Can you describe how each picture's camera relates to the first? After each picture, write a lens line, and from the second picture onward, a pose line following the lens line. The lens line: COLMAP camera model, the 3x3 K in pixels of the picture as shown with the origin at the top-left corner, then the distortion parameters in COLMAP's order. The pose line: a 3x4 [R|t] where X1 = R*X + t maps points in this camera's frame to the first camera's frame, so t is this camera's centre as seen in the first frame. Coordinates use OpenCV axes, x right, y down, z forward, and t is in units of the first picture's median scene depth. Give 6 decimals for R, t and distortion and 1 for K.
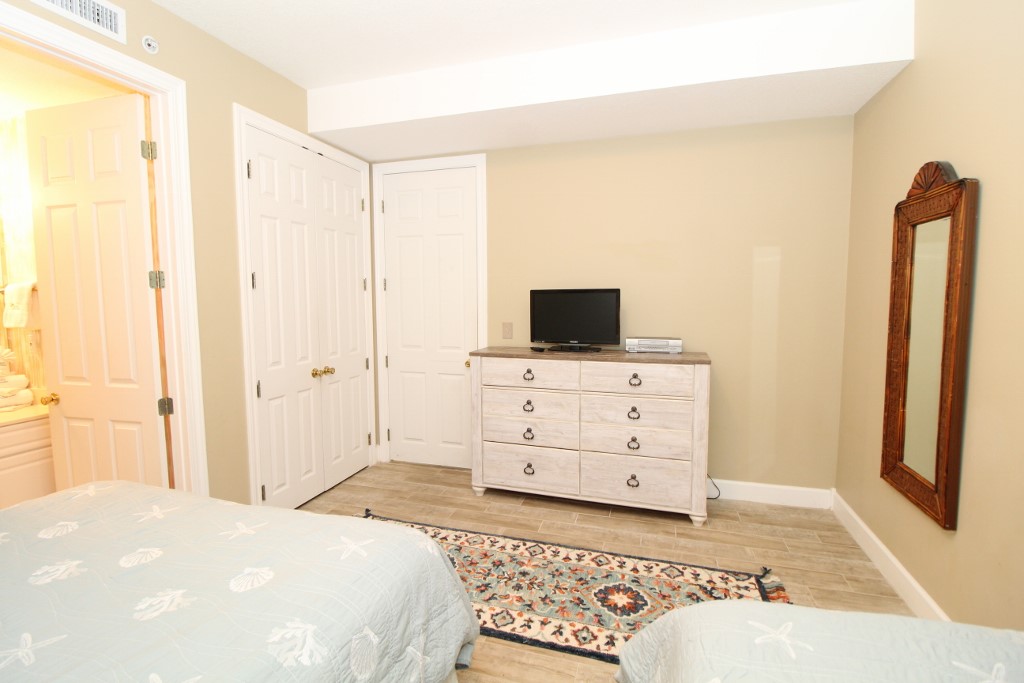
lens RADIAL K [[472.1, 0, 525.8], [0, 472.1, 331.4], [0, 0, 1]] dist [0.001435, -0.000027]
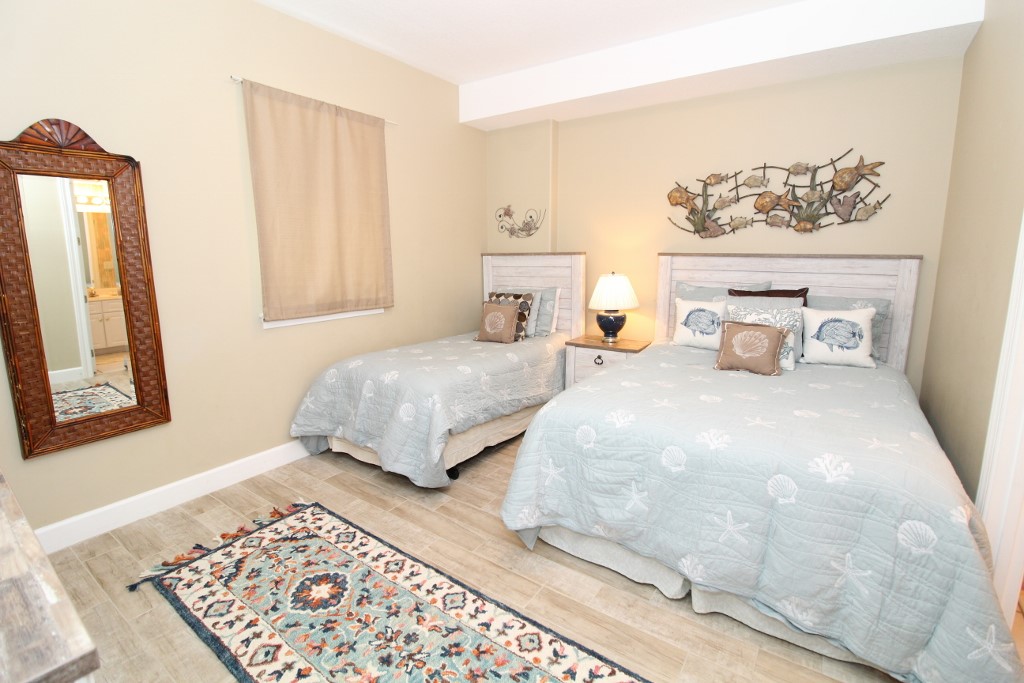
lens RADIAL K [[458.5, 0, 507.4], [0, 458.5, 332.4], [0, 0, 1]] dist [-0.021150, -0.000183]
pose [[-0.936841, -0.054987, 0.345407, -0.381104], [0.034393, 0.968295, 0.247431, -0.096514], [-0.348062, 0.243683, -0.905247, 1.483246]]
